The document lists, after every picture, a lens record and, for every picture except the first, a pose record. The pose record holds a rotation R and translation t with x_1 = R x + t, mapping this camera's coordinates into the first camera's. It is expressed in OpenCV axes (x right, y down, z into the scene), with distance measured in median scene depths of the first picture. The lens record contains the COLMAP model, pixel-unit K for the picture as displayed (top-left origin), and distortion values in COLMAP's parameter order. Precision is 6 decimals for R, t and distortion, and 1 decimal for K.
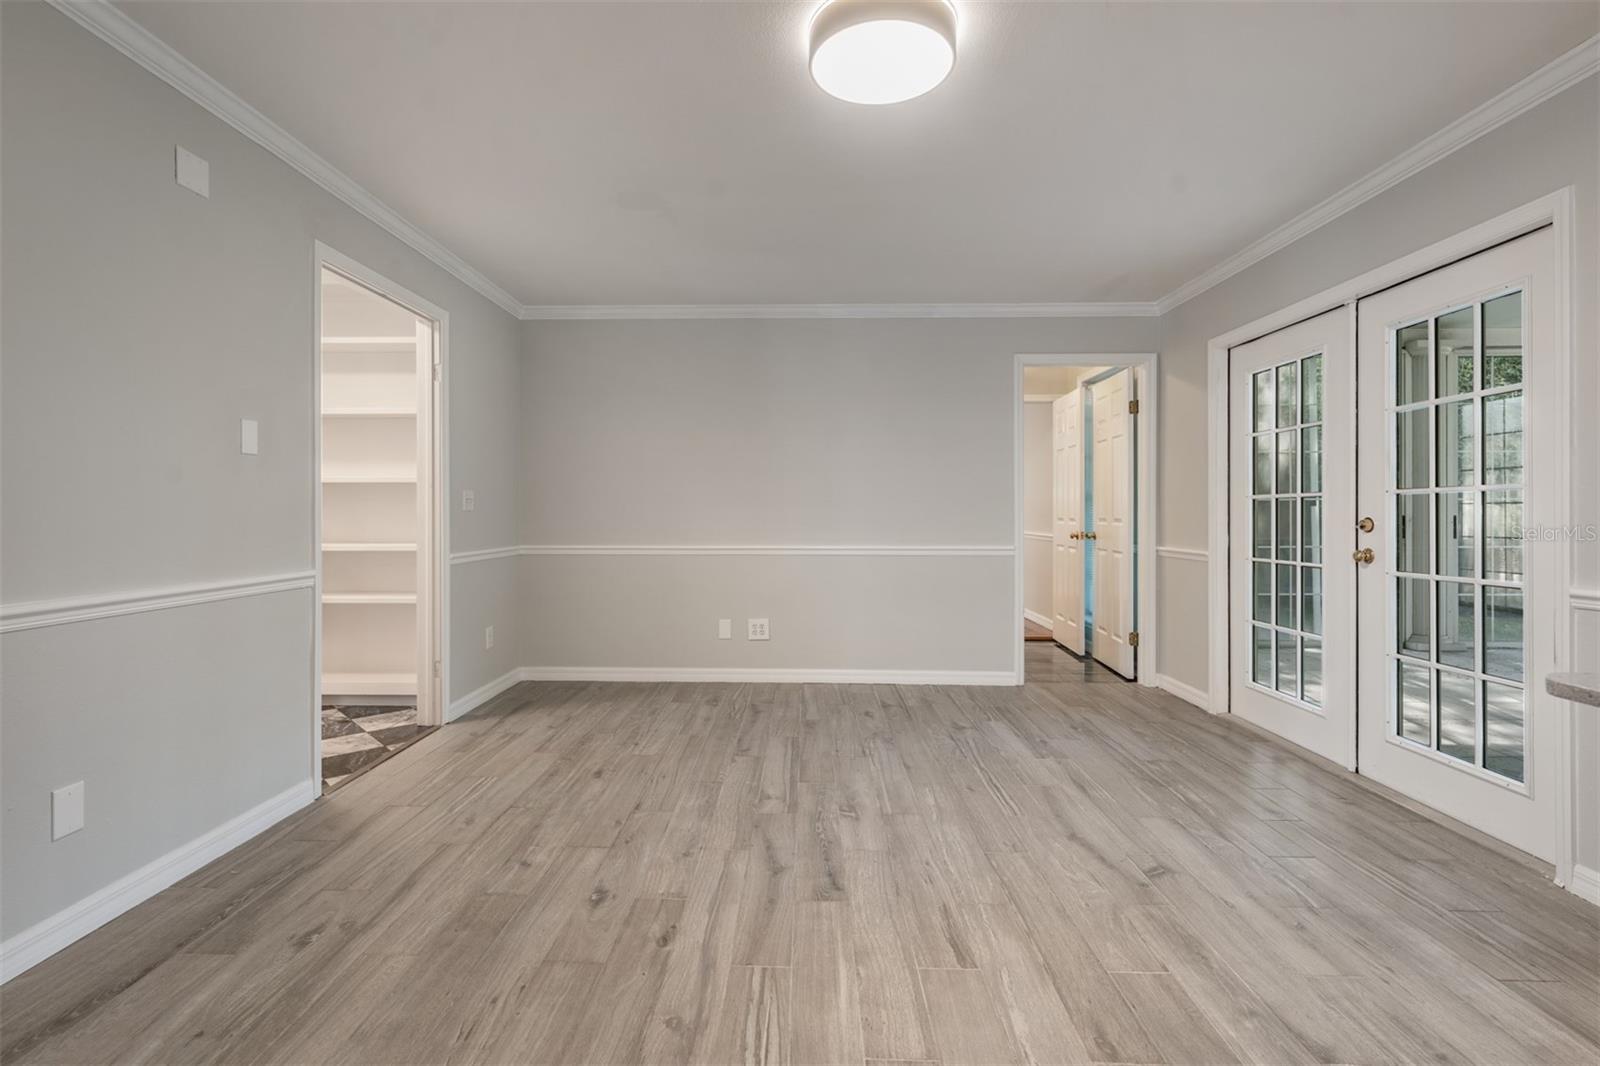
lens RADIAL K [[737.4, 0, 783.0], [0, 737.4, 510.6], [0, 0, 1]] dist [-0.001528, -0.000266]
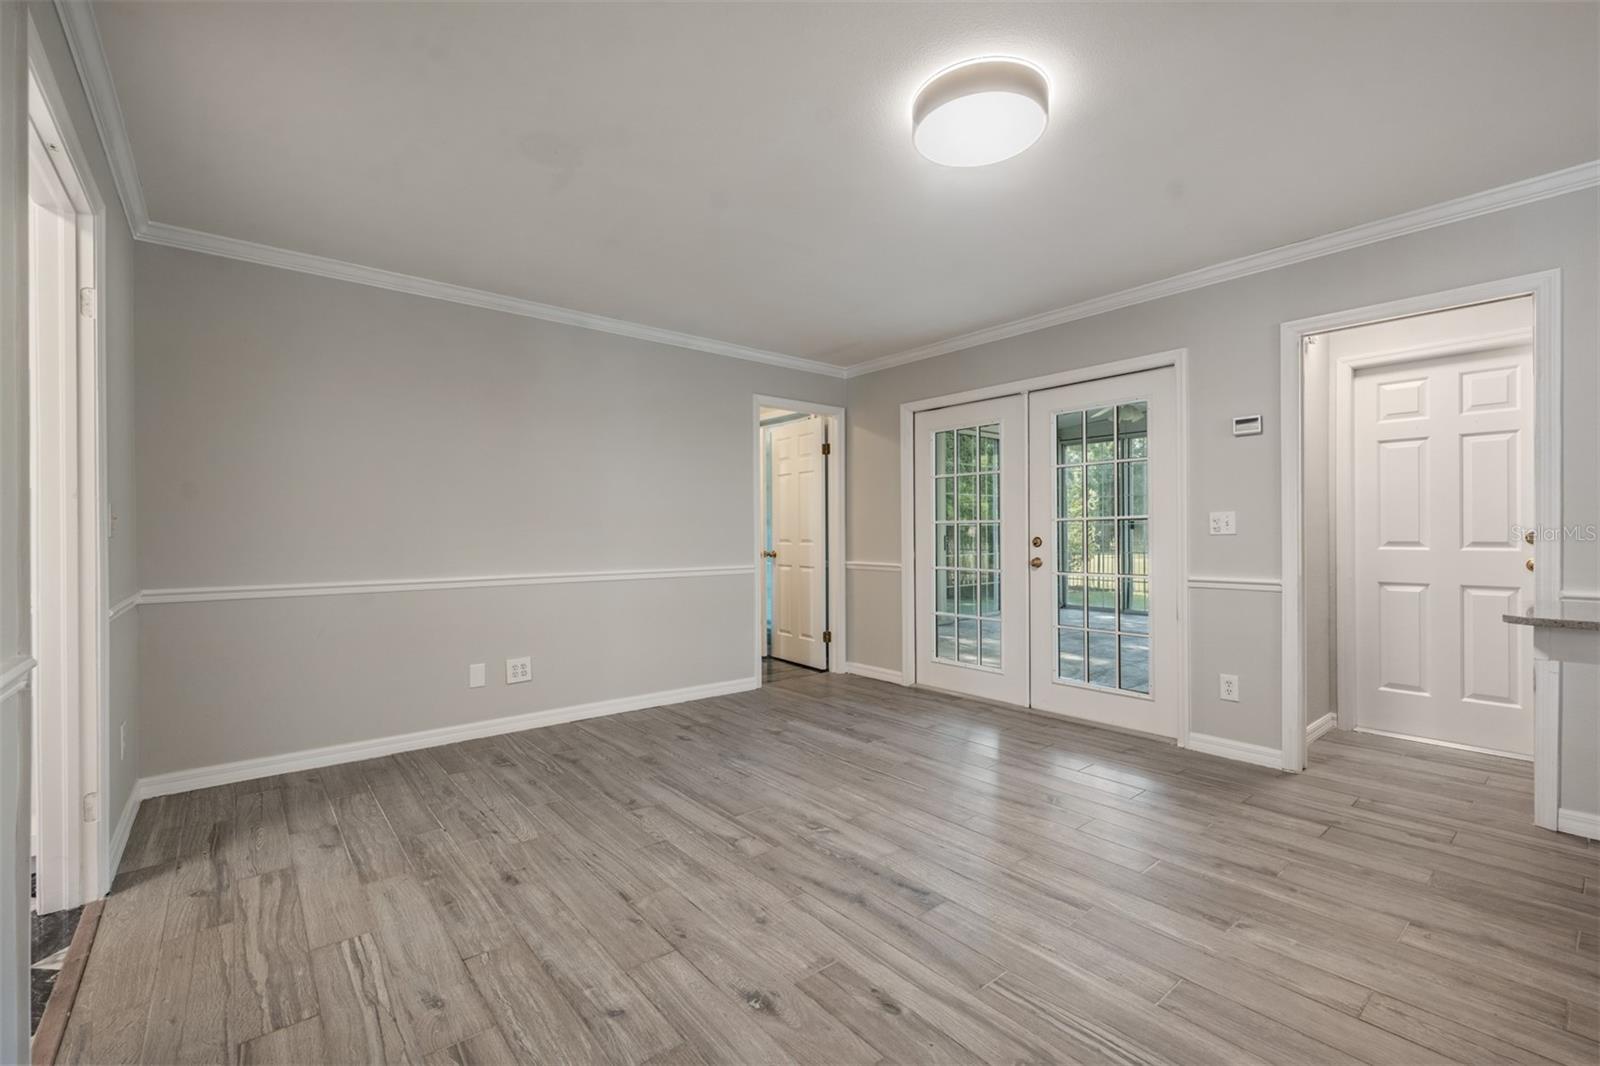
lens RADIAL K [[683.3, 0, 794.6], [0, 683.3, 530.6], [0, 0, 1]] dist [-0.000865, -0.000275]
pose [[0.753046, -0.001205, 0.657967, -0.537012], [0.003478, 0.999992, -0.002149, -0.002800], [-0.657959, 0.003907, 0.753044, 0.292770]]
